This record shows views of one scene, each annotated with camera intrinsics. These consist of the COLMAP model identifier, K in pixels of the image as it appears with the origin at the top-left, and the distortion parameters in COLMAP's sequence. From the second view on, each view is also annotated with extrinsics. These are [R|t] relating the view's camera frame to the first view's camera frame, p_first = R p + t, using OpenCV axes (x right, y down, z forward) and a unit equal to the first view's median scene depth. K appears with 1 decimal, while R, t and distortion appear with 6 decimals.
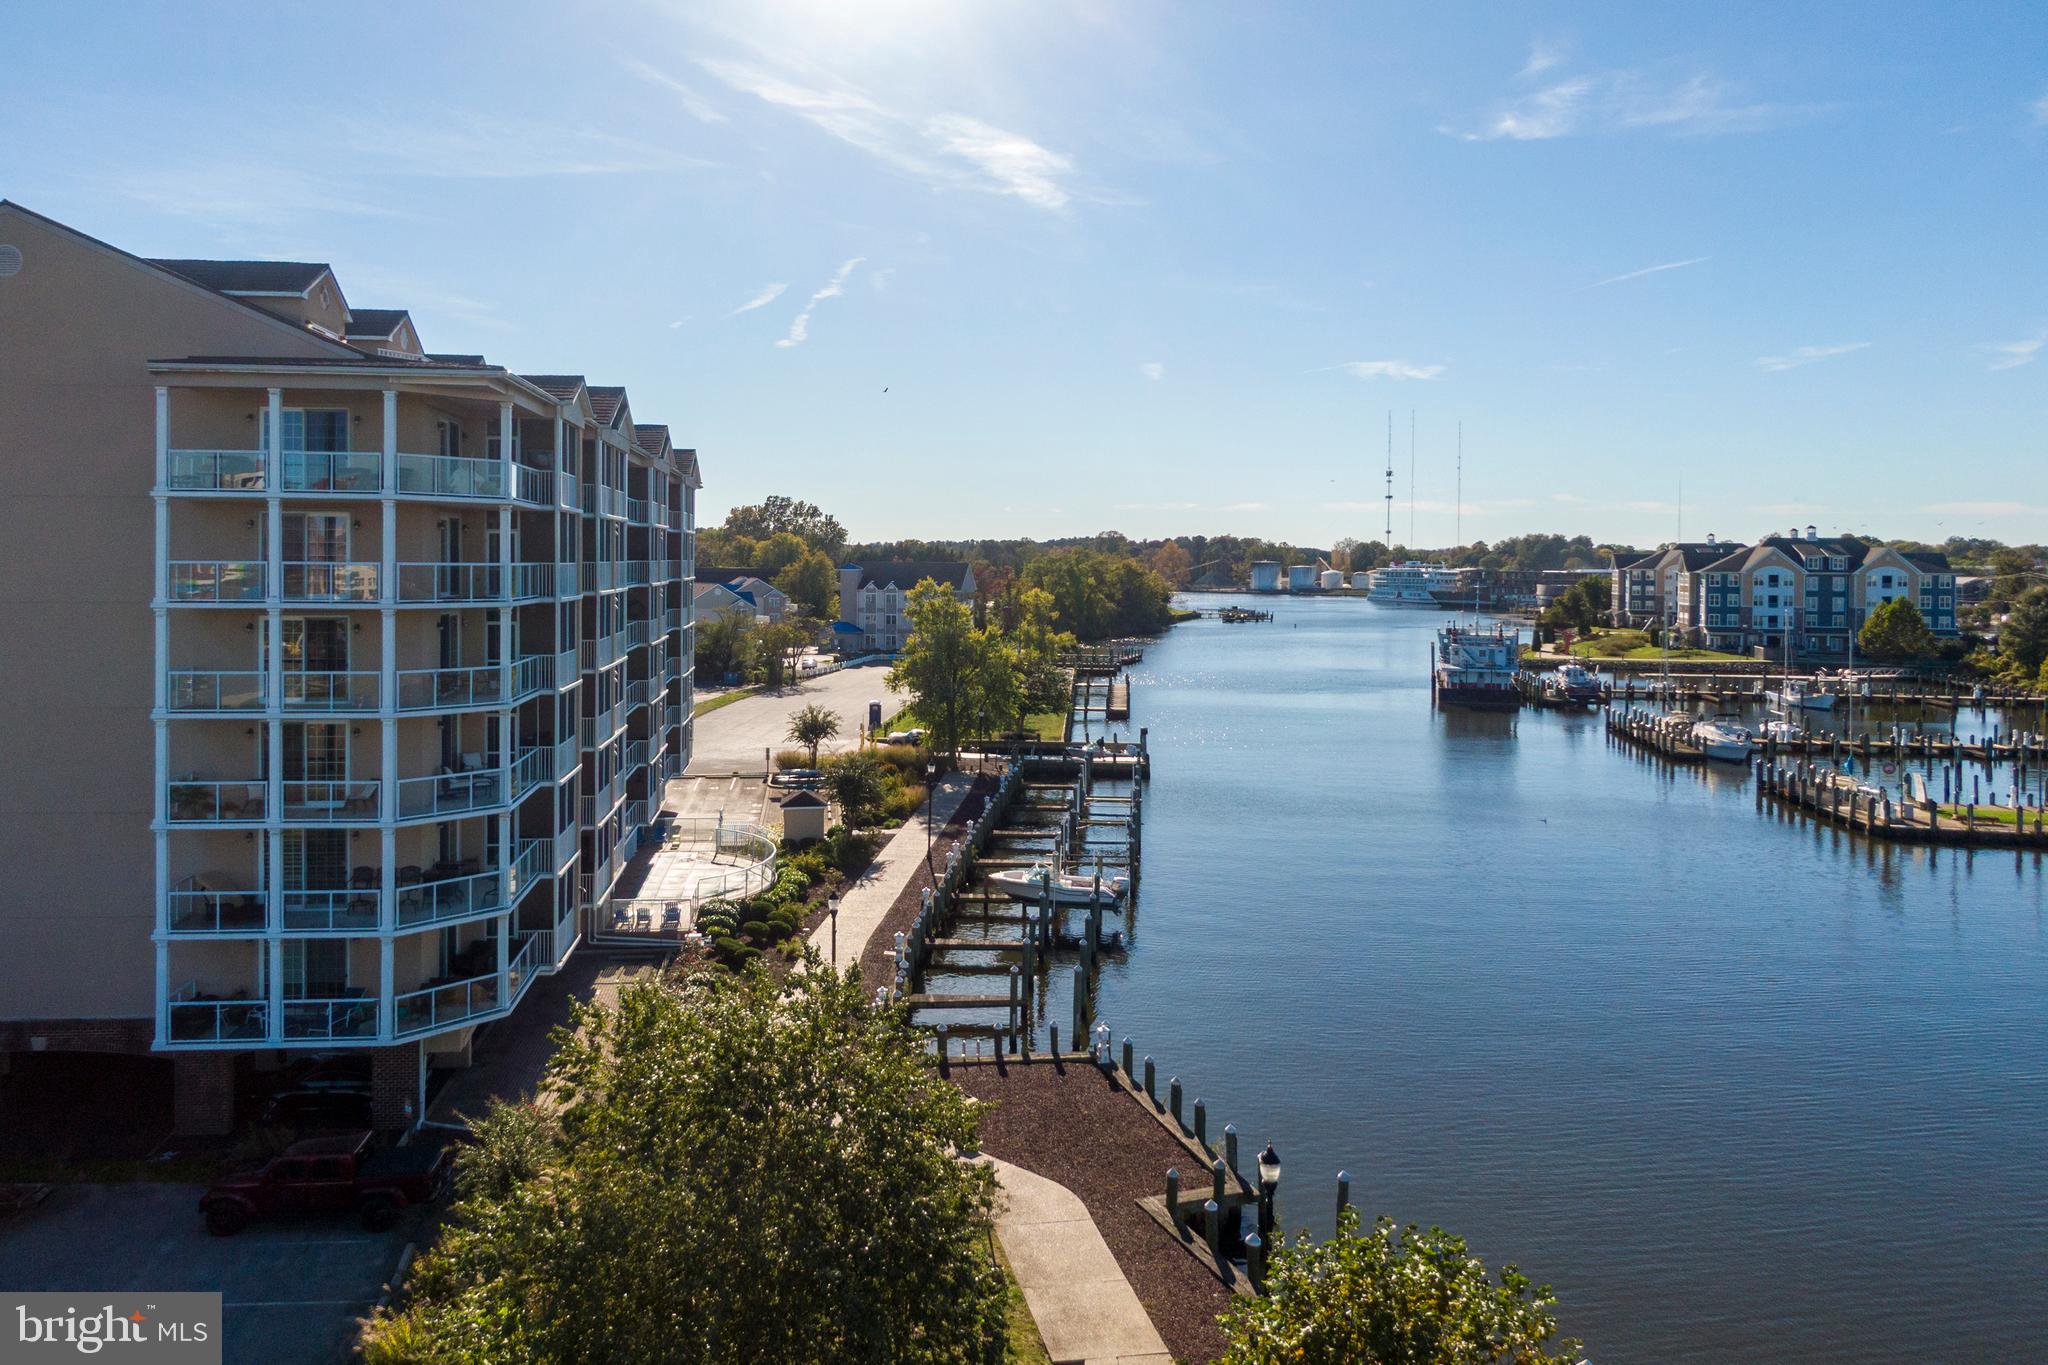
lens RADIAL K [[1487.1, 0, 1023.5], [0, 1487.1, 601.9], [0, 0, 1]] dist [0.075155, -0.001806]
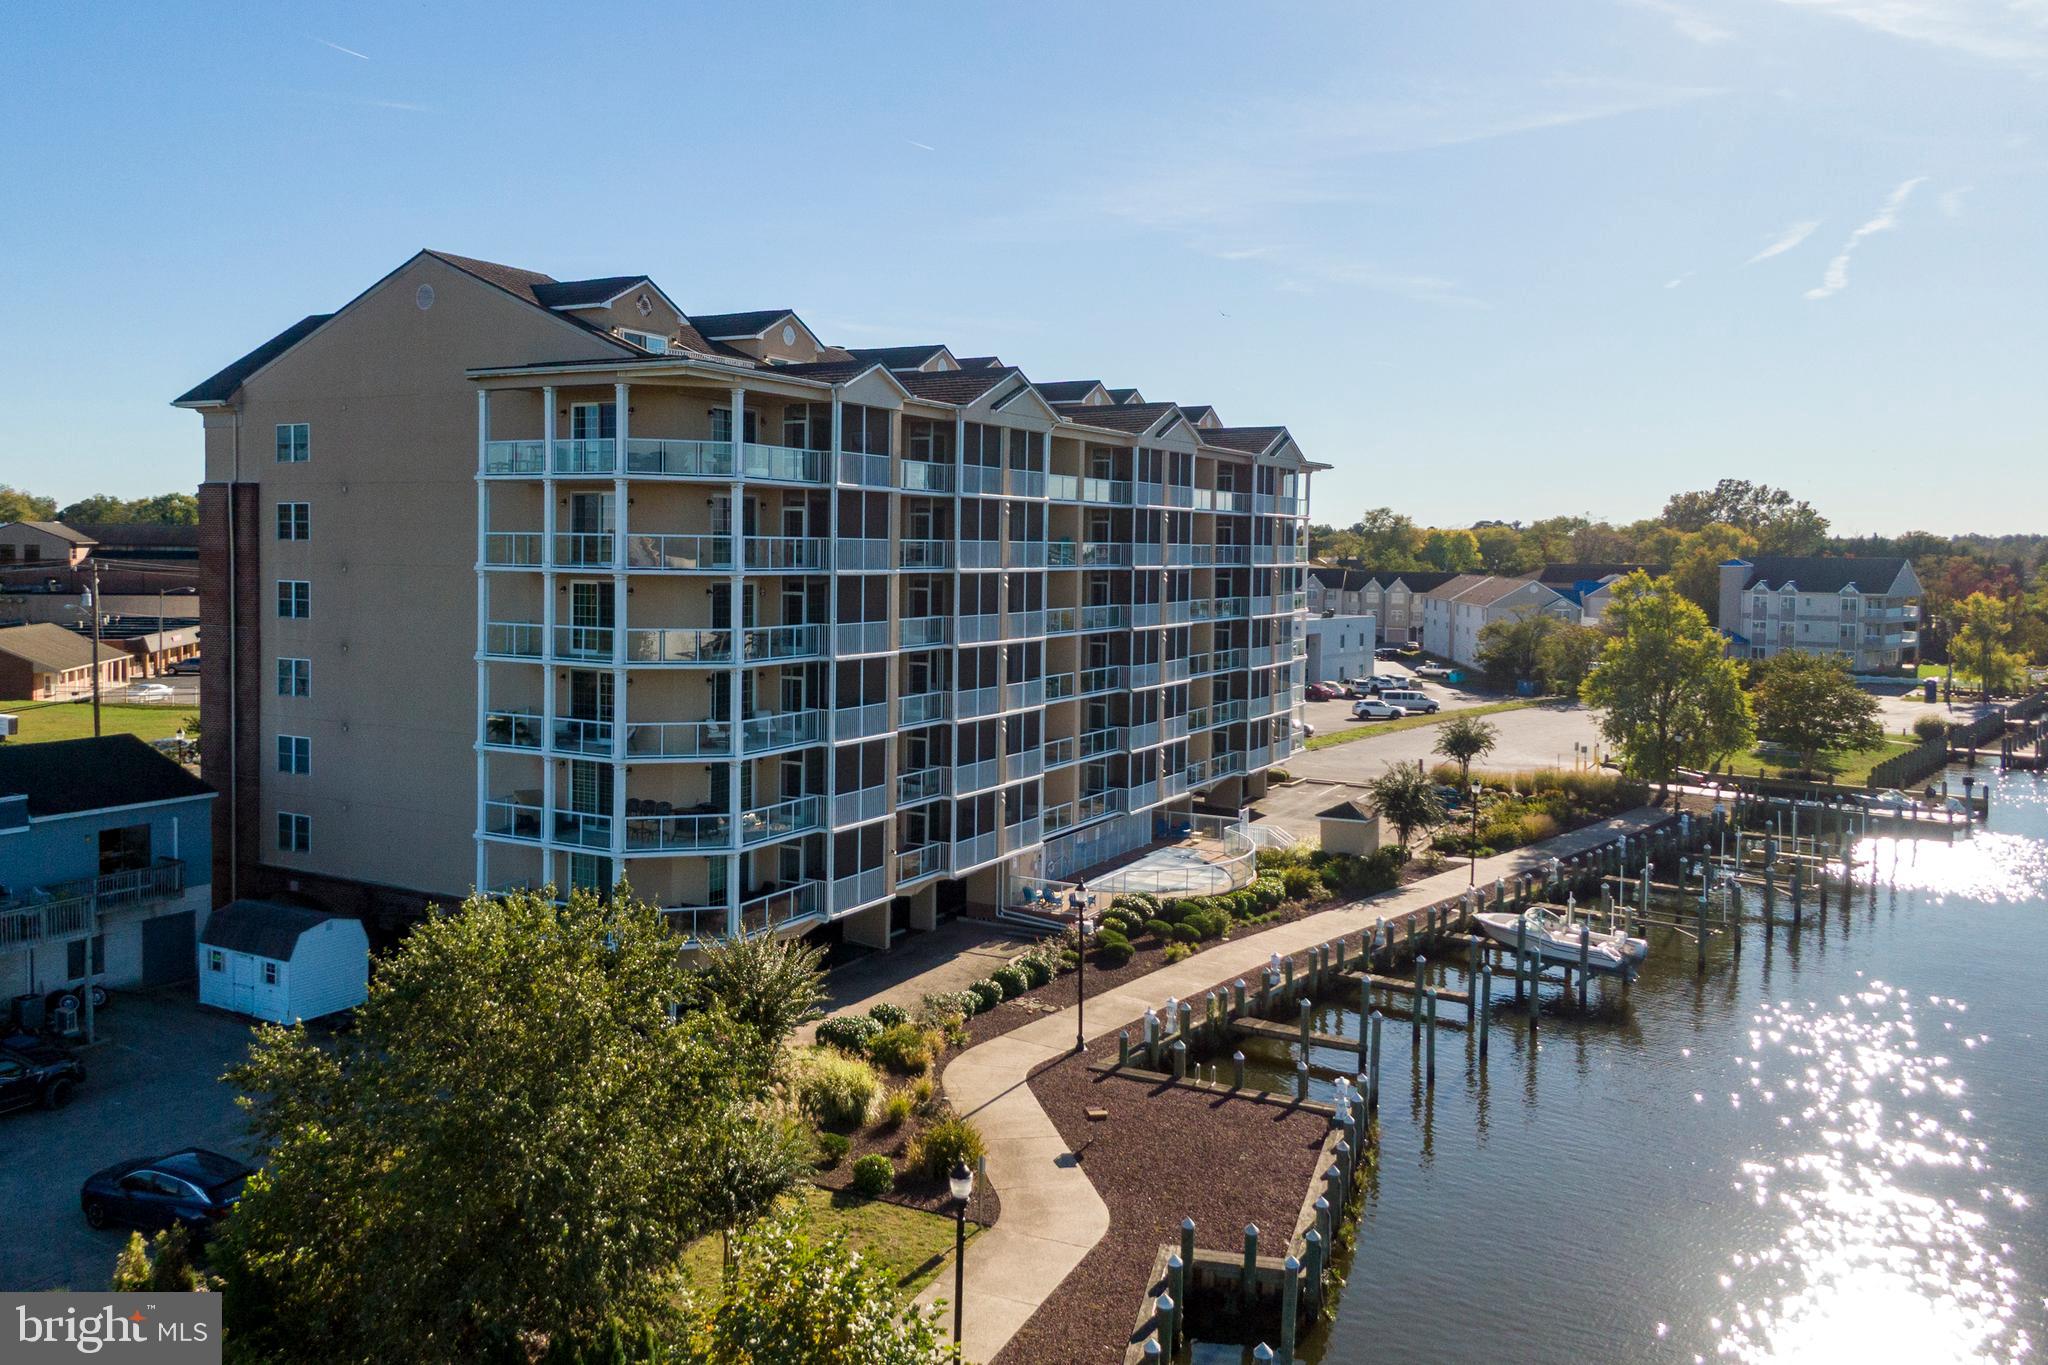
lens RADIAL K [[1658.4, 0, 1026.2], [0, 1658.4, 606.1], [0, 0, 1]] dist [0.035512, -0.007759]
pose [[0.829013, 0.025267, -0.558658, 0.238605], [-0.024206, 0.999664, 0.009293, 0.004242], [0.558705, 0.005819, 0.829346, 0.055587]]
